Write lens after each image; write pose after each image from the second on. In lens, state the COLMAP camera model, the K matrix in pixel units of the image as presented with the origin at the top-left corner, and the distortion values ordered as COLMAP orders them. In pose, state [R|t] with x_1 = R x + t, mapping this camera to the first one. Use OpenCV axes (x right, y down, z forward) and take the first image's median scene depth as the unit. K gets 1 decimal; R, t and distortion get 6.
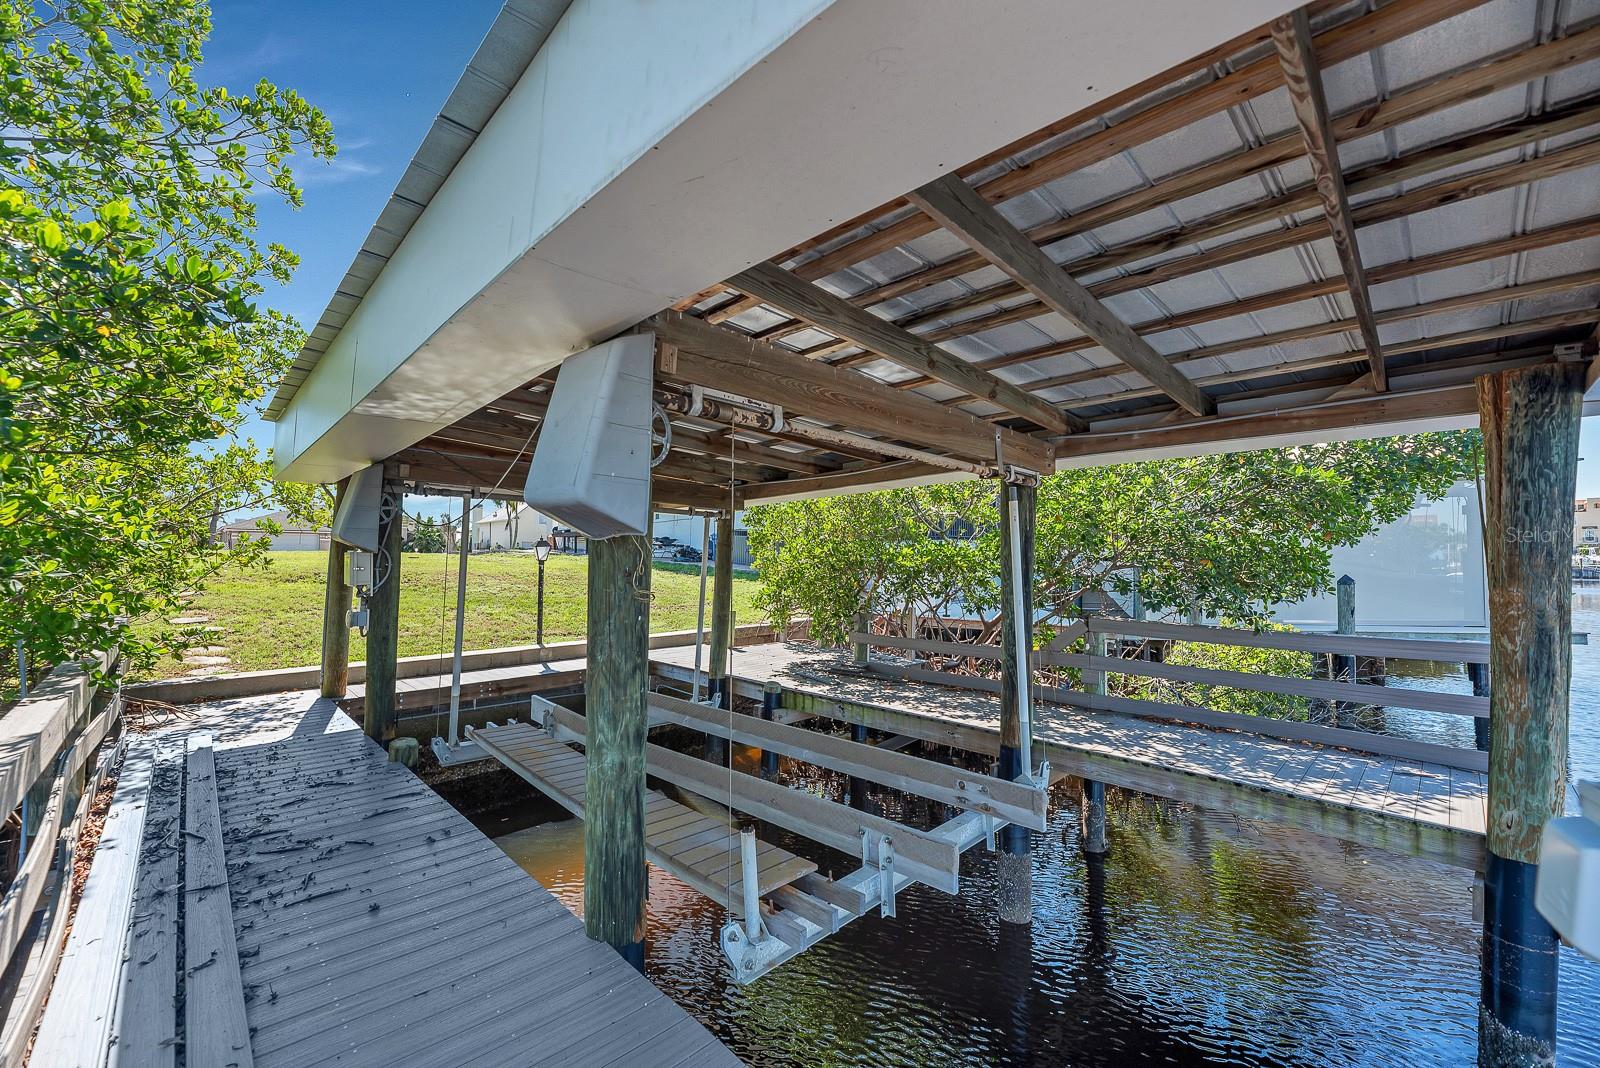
lens RADIAL K [[649.8, 0, 790.8], [0, 649.8, 541.4], [0, 0, 1]] dist [0.000979, 0.000069]
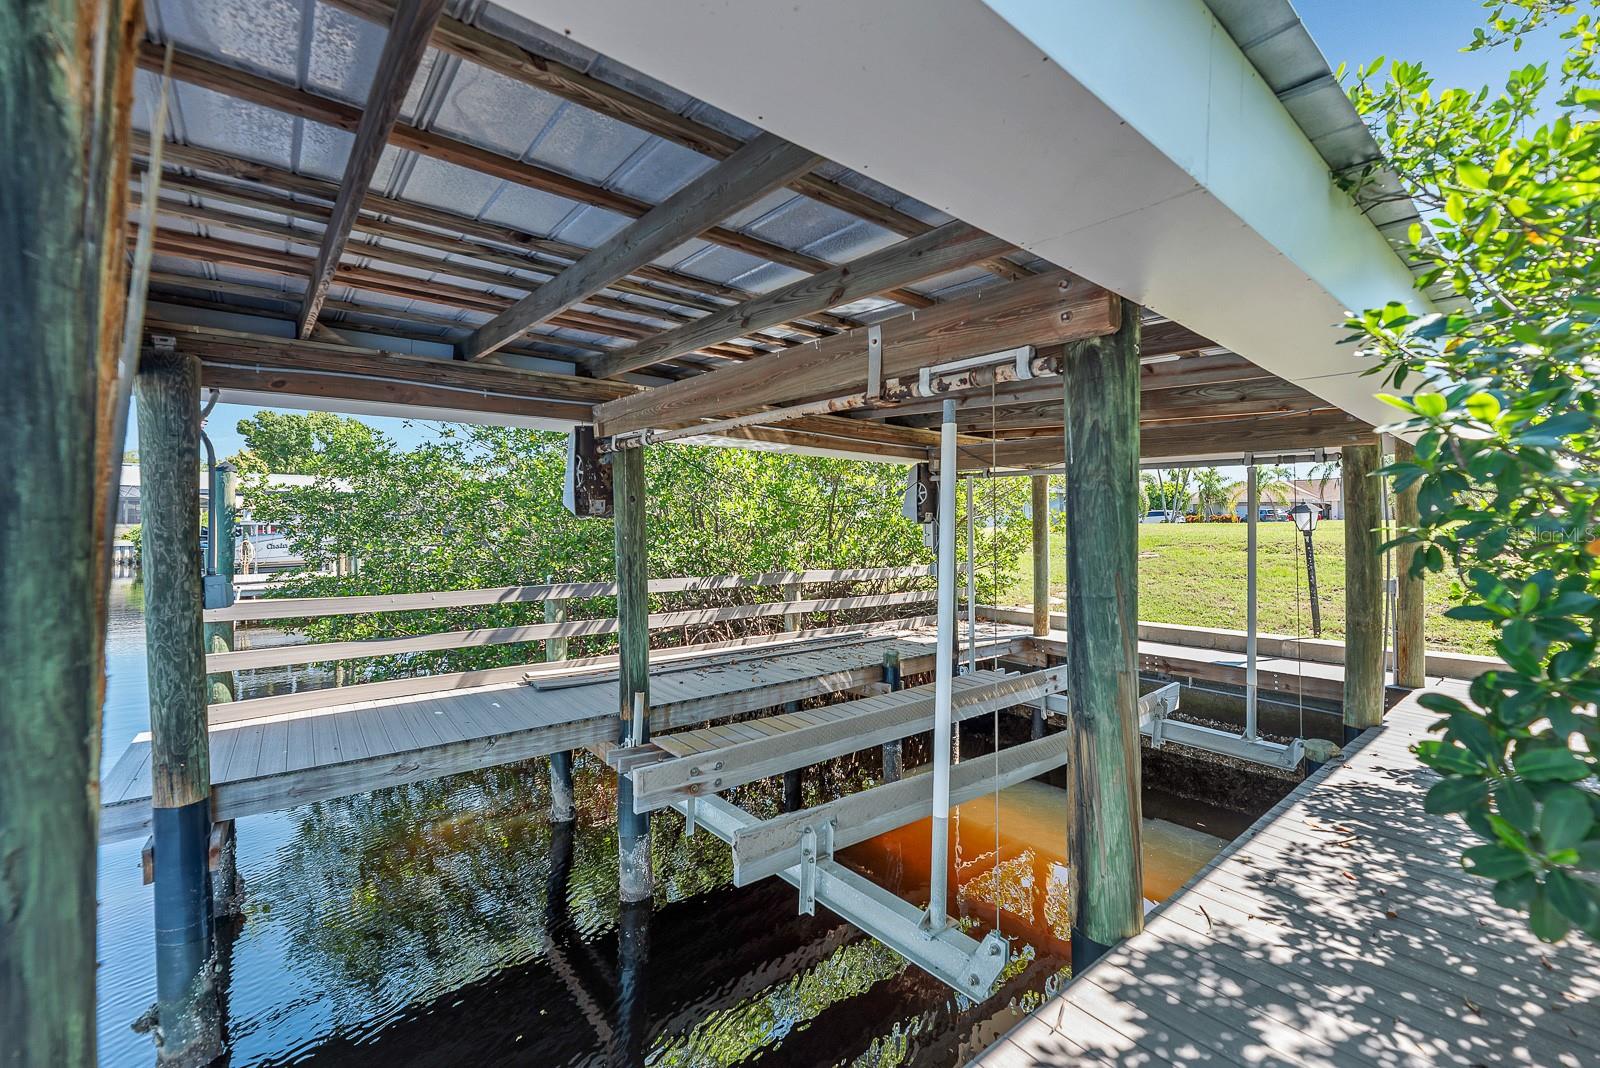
lens RADIAL K [[671.2, 0, 800.0], [0, 671.2, 534.0], [0, 0, 1]] dist [0.000332, 0.000142]
pose [[-0.108693, 0.005912, -0.994058, 0.700302], [0.029347, 0.999566, 0.002736, 0.018800], [0.993642, -0.028876, -0.108819, 0.694827]]
